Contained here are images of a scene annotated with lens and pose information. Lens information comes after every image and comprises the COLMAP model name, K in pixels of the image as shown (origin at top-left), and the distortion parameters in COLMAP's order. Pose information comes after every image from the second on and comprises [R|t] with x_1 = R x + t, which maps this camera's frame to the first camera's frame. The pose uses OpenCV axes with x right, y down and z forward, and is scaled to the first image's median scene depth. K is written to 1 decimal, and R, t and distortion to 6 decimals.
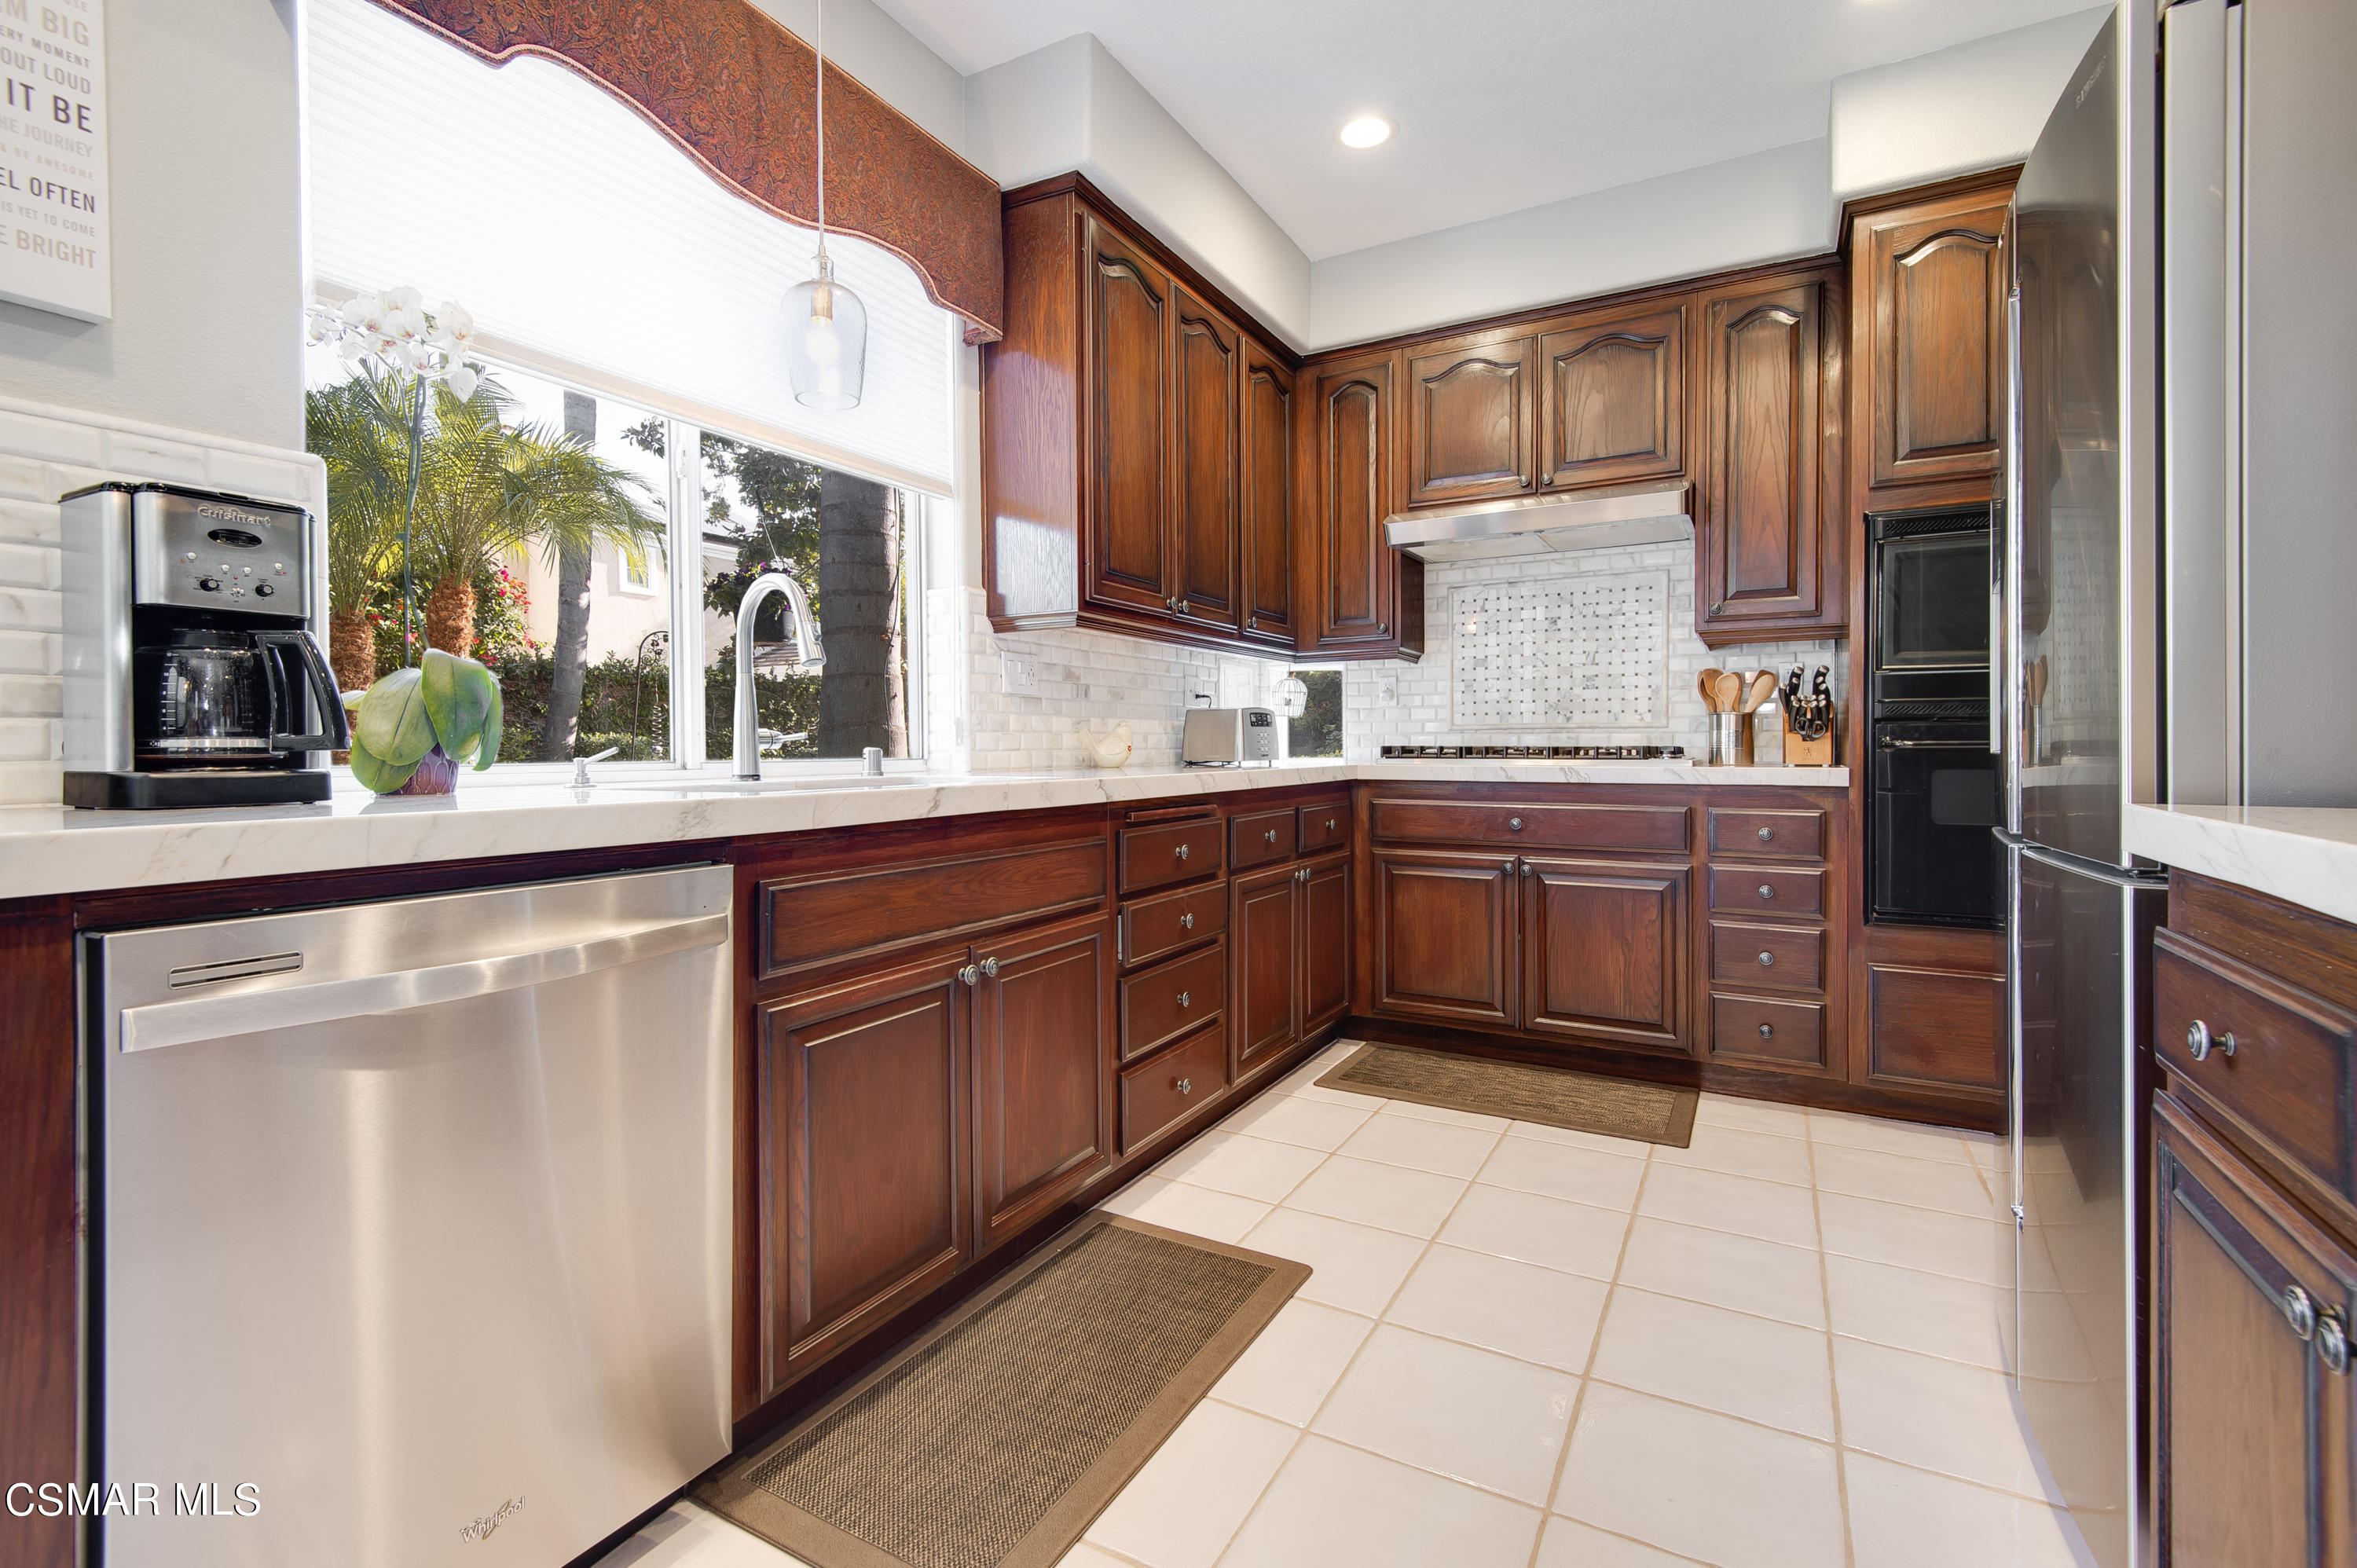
lens RADIAL K [[1067.9, 0, 1180.7], [0, 1067.9, 750.7], [0, 0, 1]] dist [0.001194, 0.000366]
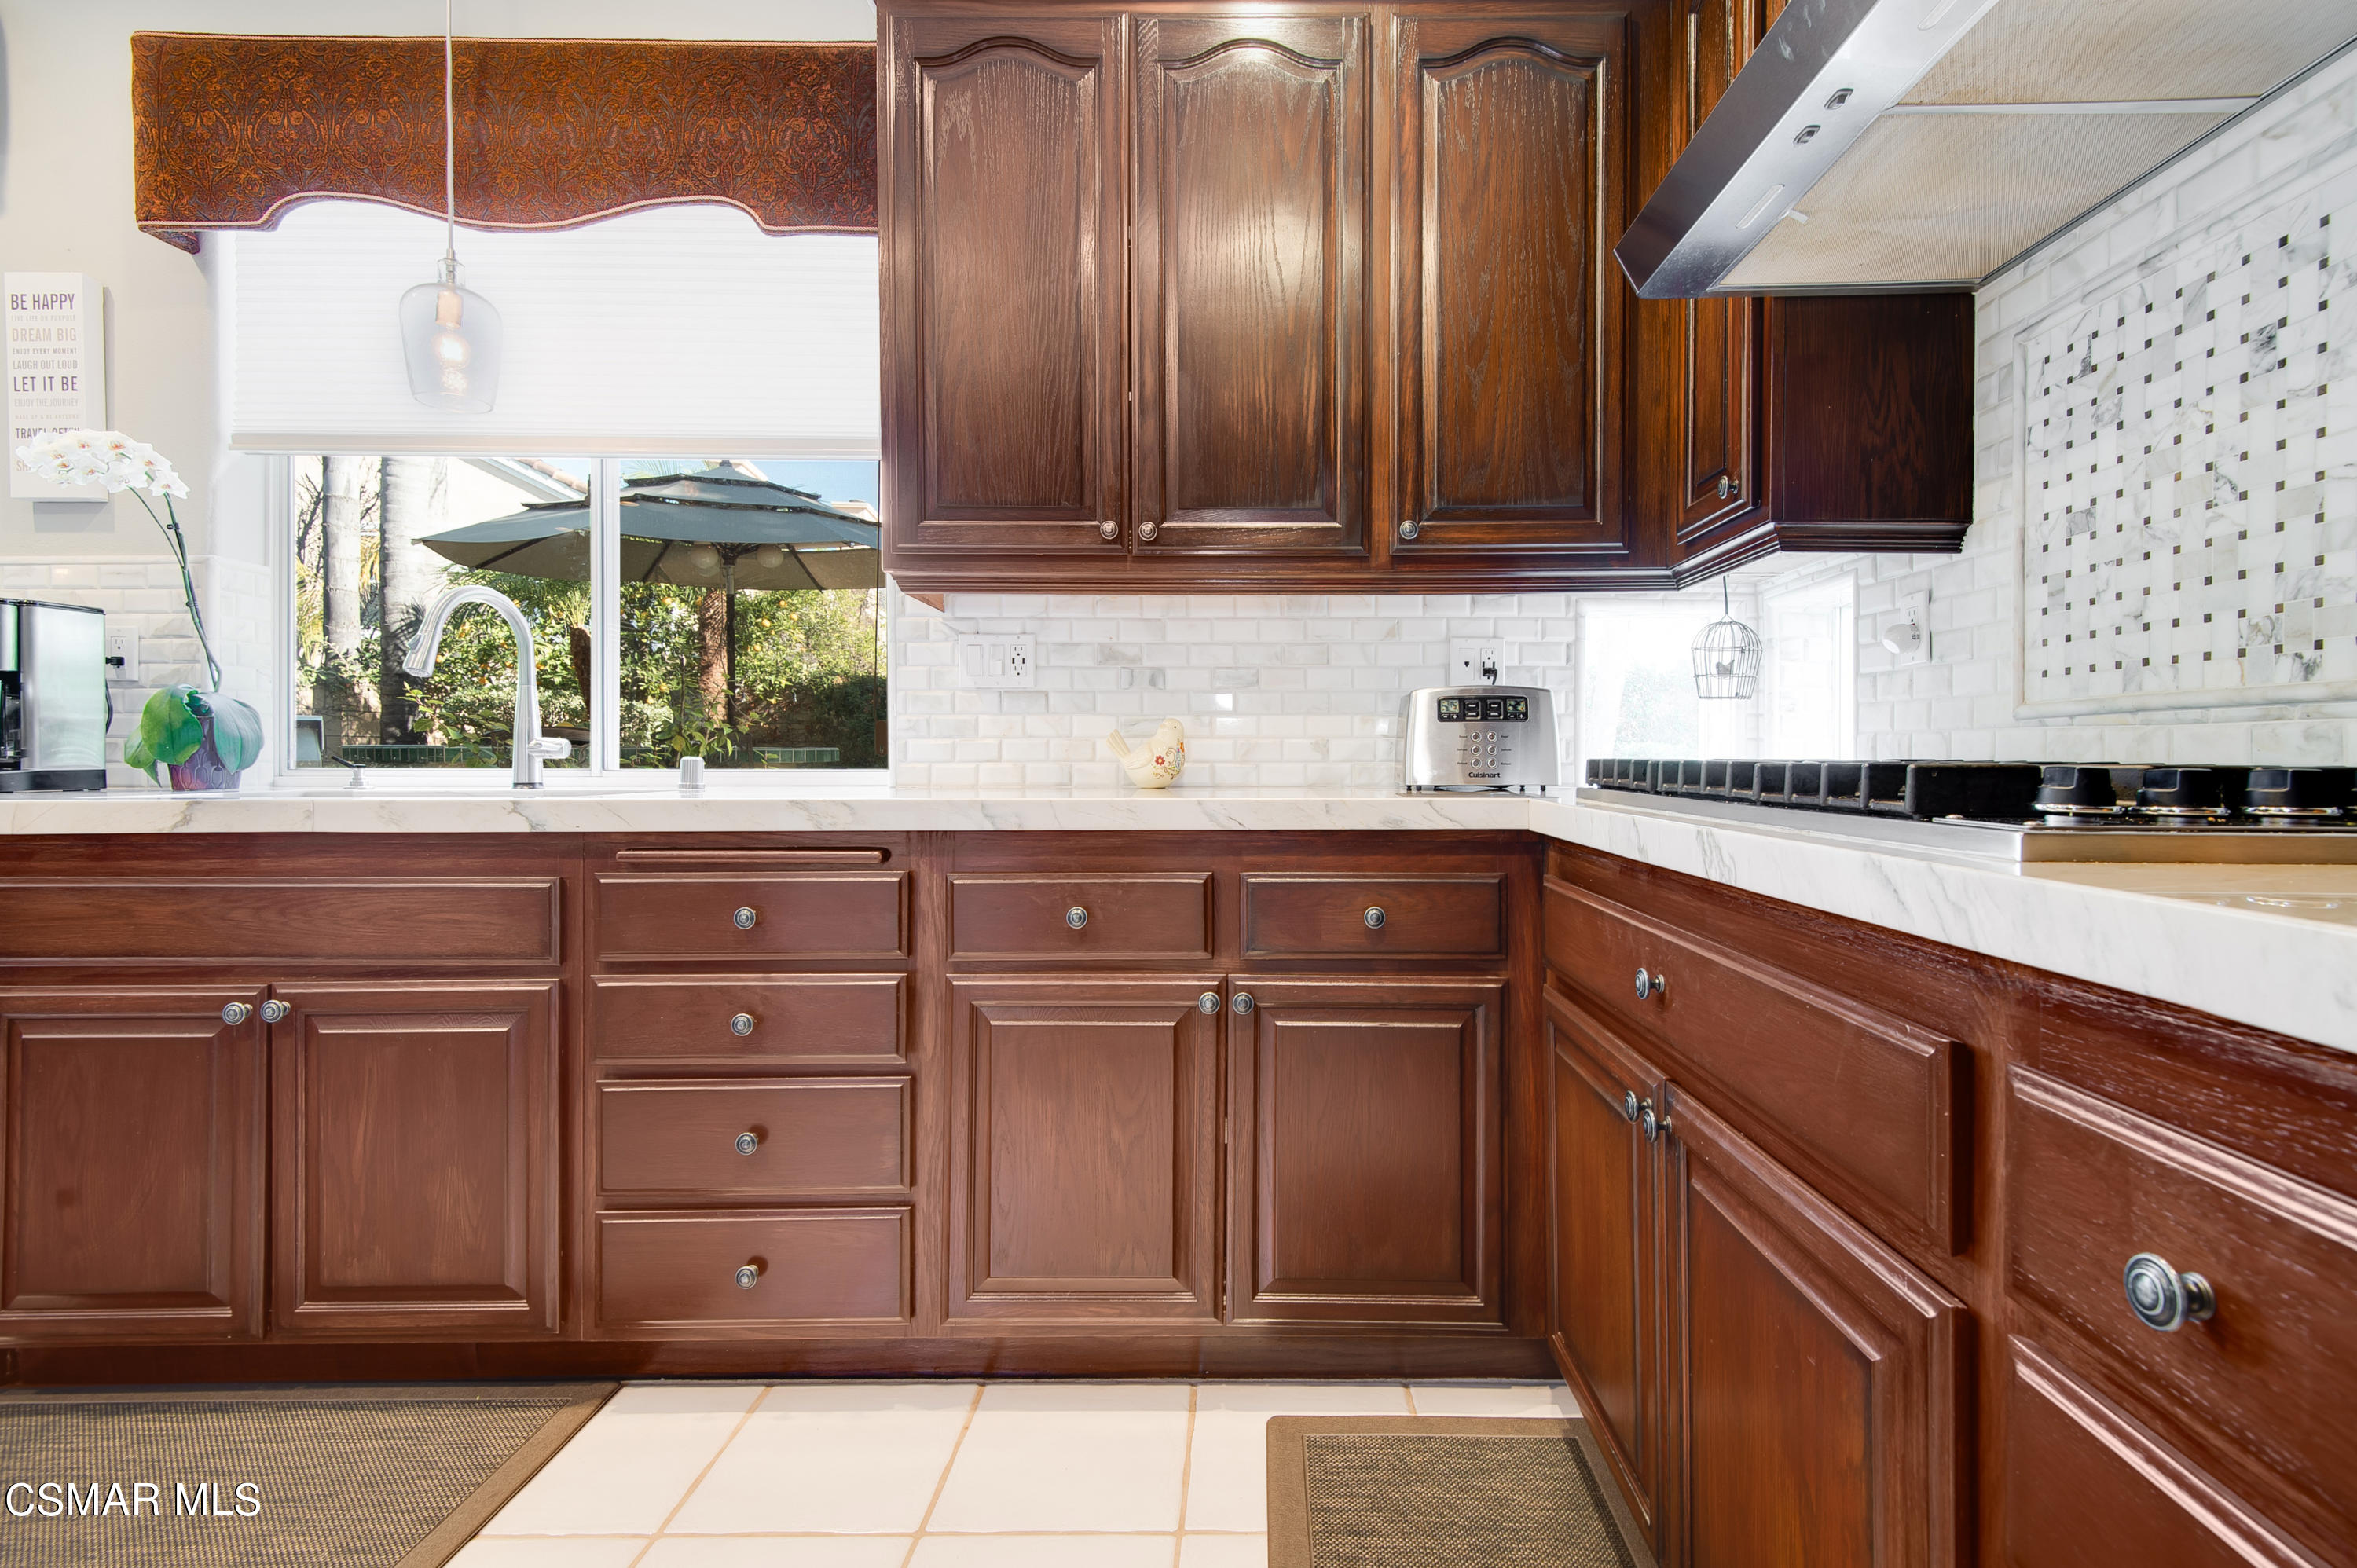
lens RADIAL K [[1115.1, 0, 1182.7], [0, 1115.1, 753.3], [0, 0, 1]] dist [0.016368, -0.000469]
pose [[0.475860, 0.001324, -0.879520, 0.803310], [-0.005383, 0.999985, -0.001407, -0.008702], [0.879504, 0.005404, 0.475860, 0.983631]]
